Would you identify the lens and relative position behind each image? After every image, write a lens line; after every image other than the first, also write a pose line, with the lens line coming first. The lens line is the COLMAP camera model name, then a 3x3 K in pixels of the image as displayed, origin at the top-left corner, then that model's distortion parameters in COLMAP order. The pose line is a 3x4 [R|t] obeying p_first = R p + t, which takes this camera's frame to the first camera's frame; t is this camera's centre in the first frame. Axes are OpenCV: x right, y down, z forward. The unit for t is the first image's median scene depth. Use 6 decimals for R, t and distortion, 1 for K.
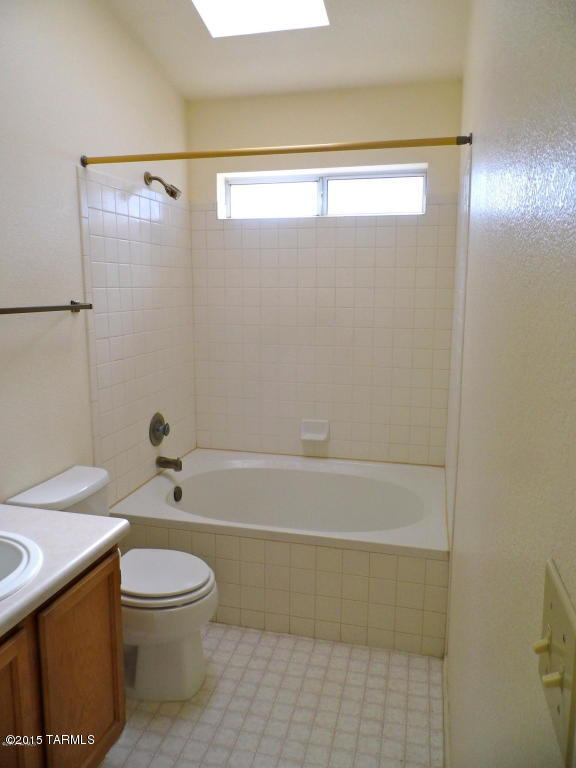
lens RADIAL K [[574.5, 0, 288.0], [0, 574.5, 384.0], [0, 0, 1]] dist [-0.015856, 0.009163]
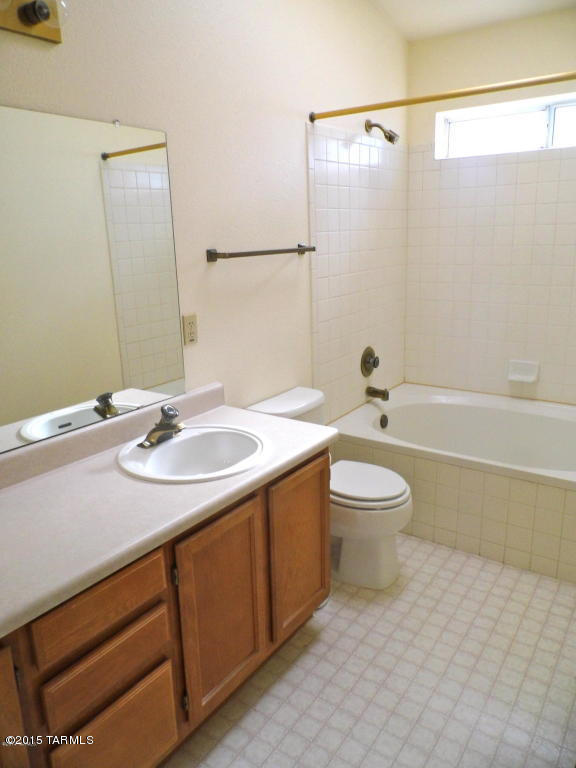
lens RADIAL K [[574.5, 0, 288.0], [0, 574.5, 384.0], [0, 0, 1]] dist [-0.015856, 0.009163]
pose [[0.931173, 0.063064, -0.359081, 0.035376], [-0.027191, 0.994196, 0.104095, 0.014563], [0.363561, -0.087166, 0.927483, -0.103855]]
